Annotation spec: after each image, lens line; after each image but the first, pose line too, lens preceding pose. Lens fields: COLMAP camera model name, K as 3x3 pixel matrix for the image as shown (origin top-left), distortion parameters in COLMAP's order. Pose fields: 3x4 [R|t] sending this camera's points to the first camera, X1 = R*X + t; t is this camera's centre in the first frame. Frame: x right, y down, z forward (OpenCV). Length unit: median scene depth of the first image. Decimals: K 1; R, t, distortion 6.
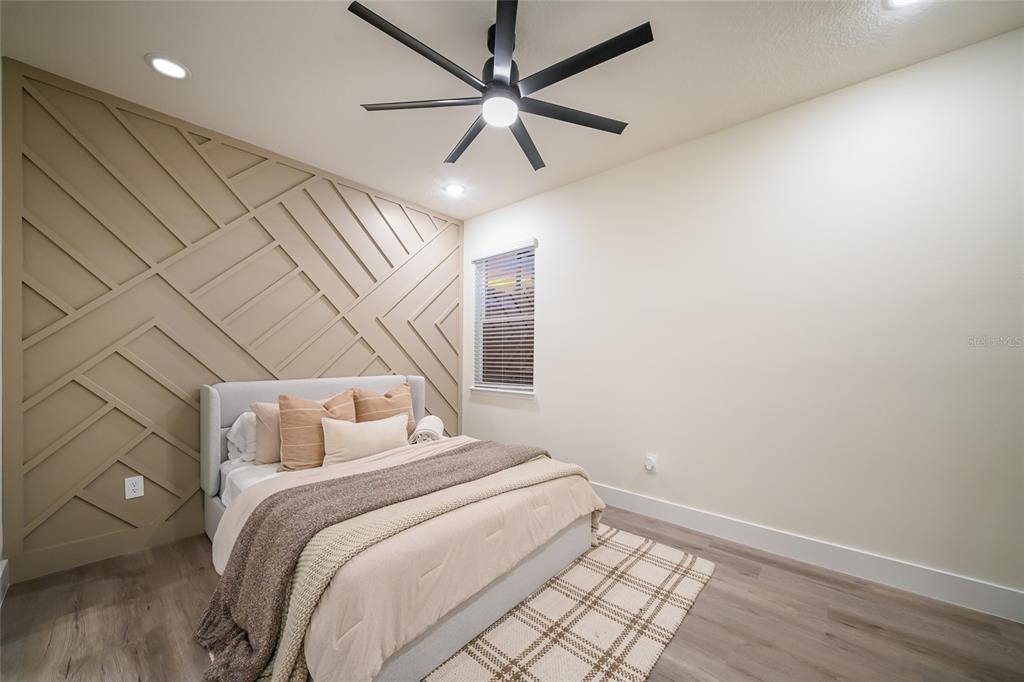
lens RADIAL K [[362.0, 0, 512.5], [0, 362.0, 353.4], [0, 0, 1]] dist [-0.001972, -0.000258]
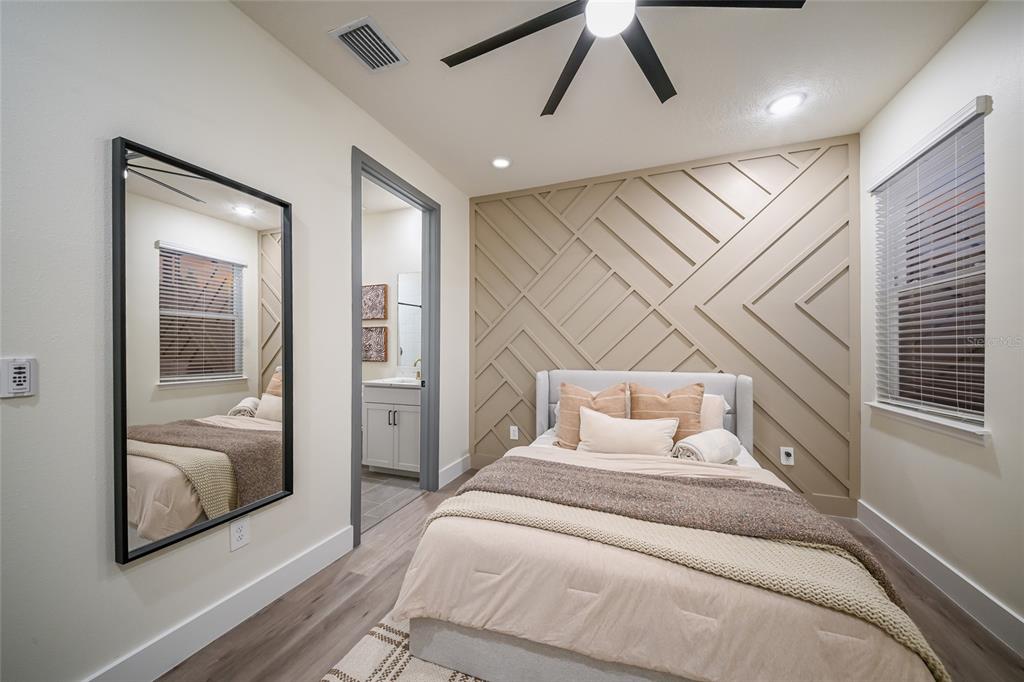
lens RADIAL K [[359.7, 0, 512.0], [0, 359.7, 341.0], [0, 0, 1]] dist [0.000226, -0.000104]
pose [[0.356822, -0.021683, -0.933921, 0.300196], [0.005986, 0.999763, -0.020924, 0.001825], [0.934153, 0.001876, 0.356867, 0.303642]]
